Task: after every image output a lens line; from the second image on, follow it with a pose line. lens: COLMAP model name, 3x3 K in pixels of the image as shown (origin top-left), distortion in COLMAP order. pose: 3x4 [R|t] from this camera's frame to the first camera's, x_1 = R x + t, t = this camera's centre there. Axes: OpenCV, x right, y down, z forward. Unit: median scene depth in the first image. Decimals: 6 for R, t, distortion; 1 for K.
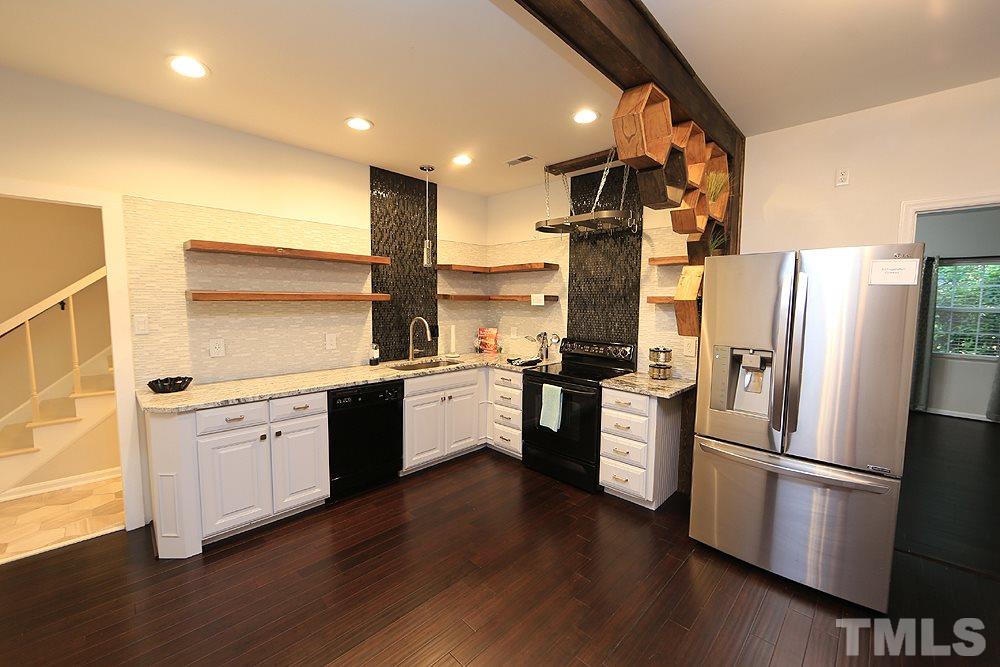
lens RADIAL K [[398.5, 0, 501.7], [0, 398.5, 333.2], [0, 0, 1]] dist [-0.001290, -0.000188]
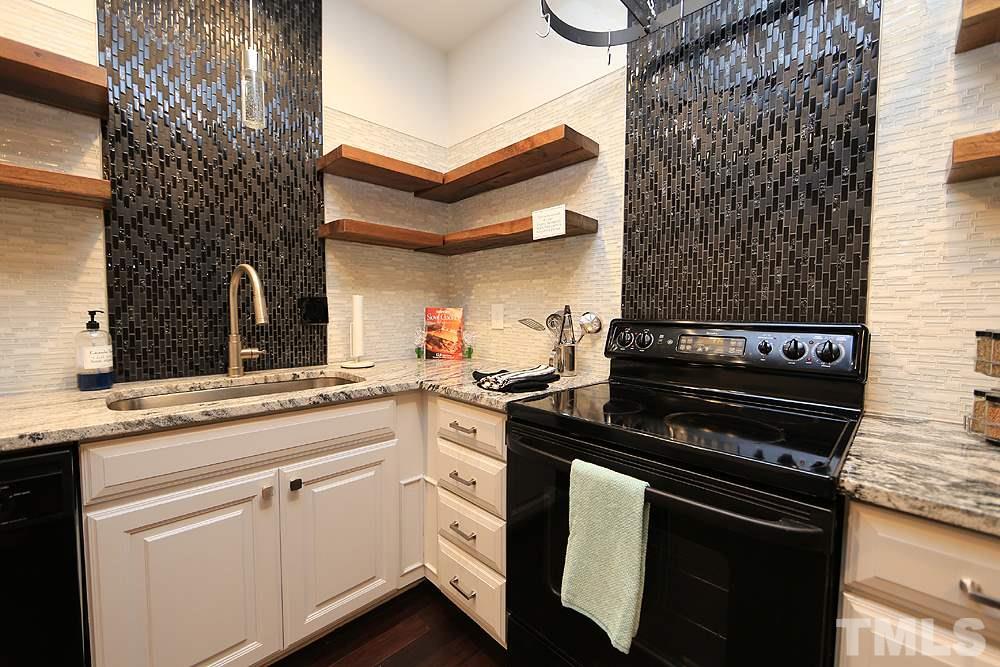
lens RADIAL K [[398.5, 0, 501.7], [0, 398.5, 333.2], [0, 0, 1]] dist [-0.001290, -0.000188]
pose [[0.999844, -0.002800, -0.017457, 0.050110], [0.002242, 0.999487, -0.031937, 0.038679], [0.017537, 0.031893, 0.999337, 0.605540]]
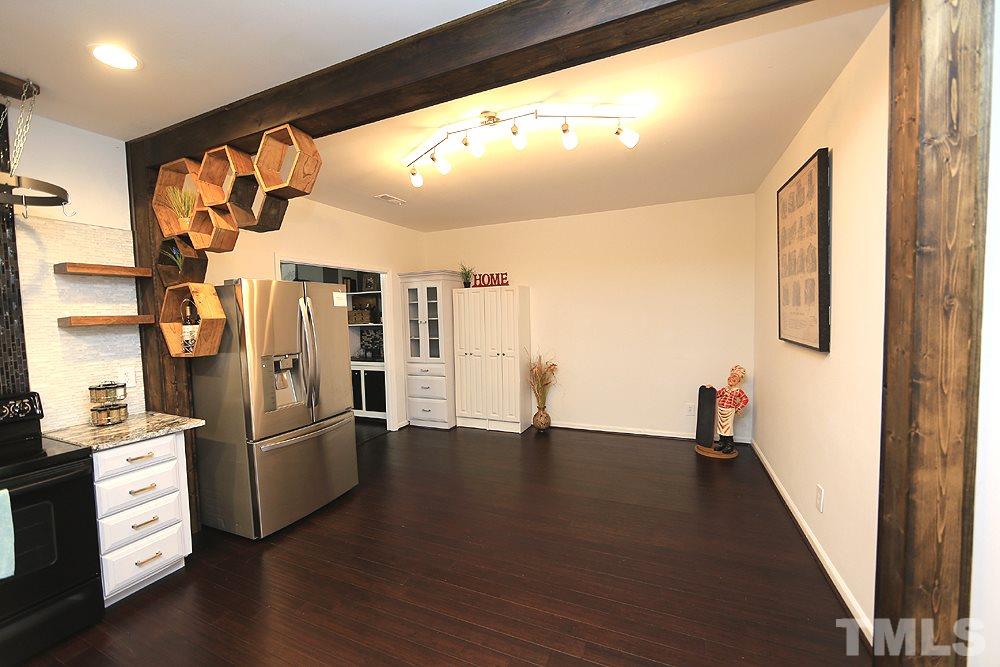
lens RADIAL K [[398.5, 0, 501.7], [0, 398.5, 333.2], [0, 0, 1]] dist [-0.001290, -0.000188]
pose [[-0.345290, -0.054883, 0.936890, -0.462189], [0.097788, 0.990751, 0.094078, -0.045570], [-0.933387, 0.124101, -0.336730, 0.441010]]
